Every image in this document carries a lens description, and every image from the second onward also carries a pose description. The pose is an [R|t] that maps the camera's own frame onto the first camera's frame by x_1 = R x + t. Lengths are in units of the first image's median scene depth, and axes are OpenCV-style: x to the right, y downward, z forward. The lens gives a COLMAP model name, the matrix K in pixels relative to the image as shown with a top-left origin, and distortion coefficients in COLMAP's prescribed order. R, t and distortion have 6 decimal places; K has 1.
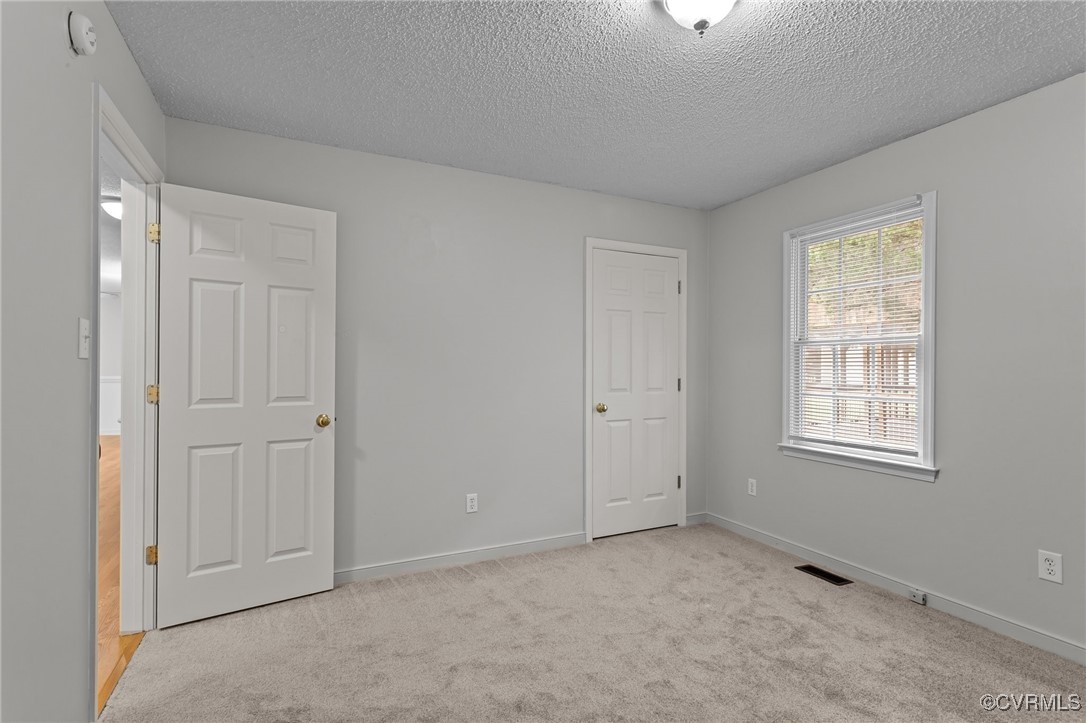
lens RADIAL K [[518.4, 0, 542.5], [0, 518.4, 361.4], [0, 0, 1]] dist [0.001912, 0.000705]
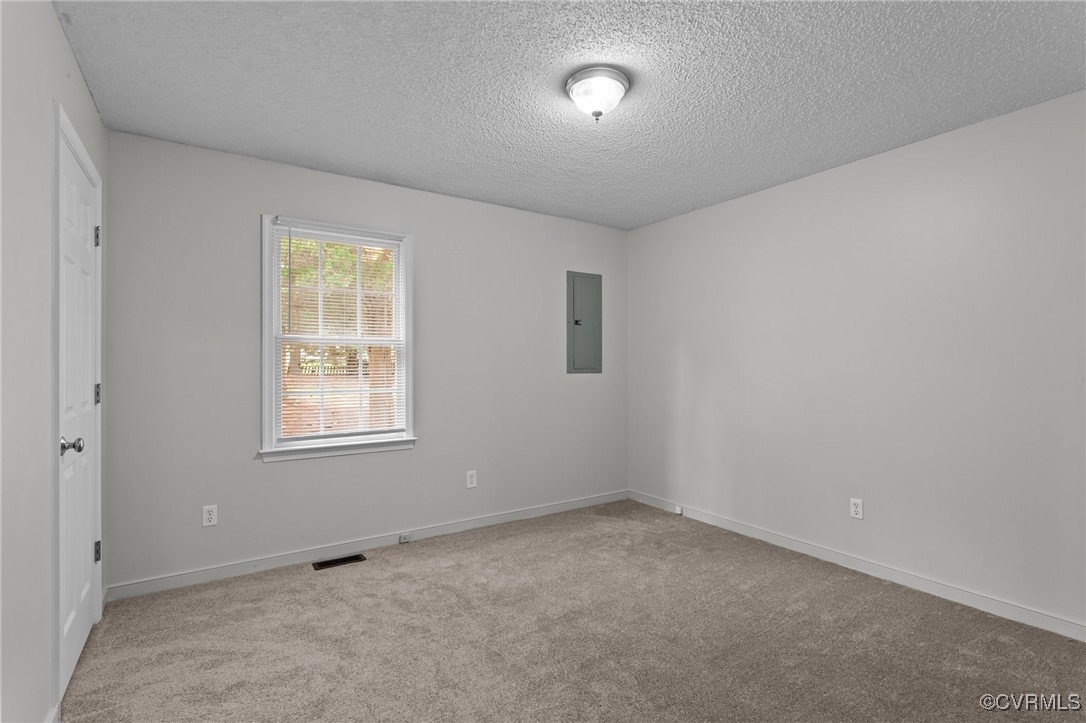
lens RADIAL K [[518.4, 0, 544.2], [0, 518.4, 353.9], [0, 0, 1]] dist [0.001912, 0.000705]
pose [[-0.157132, 0.025756, 0.987242, -0.576097], [-0.008042, 0.999593, -0.027358, 0.016463], [-0.987545, -0.012238, -0.156861, 0.770466]]
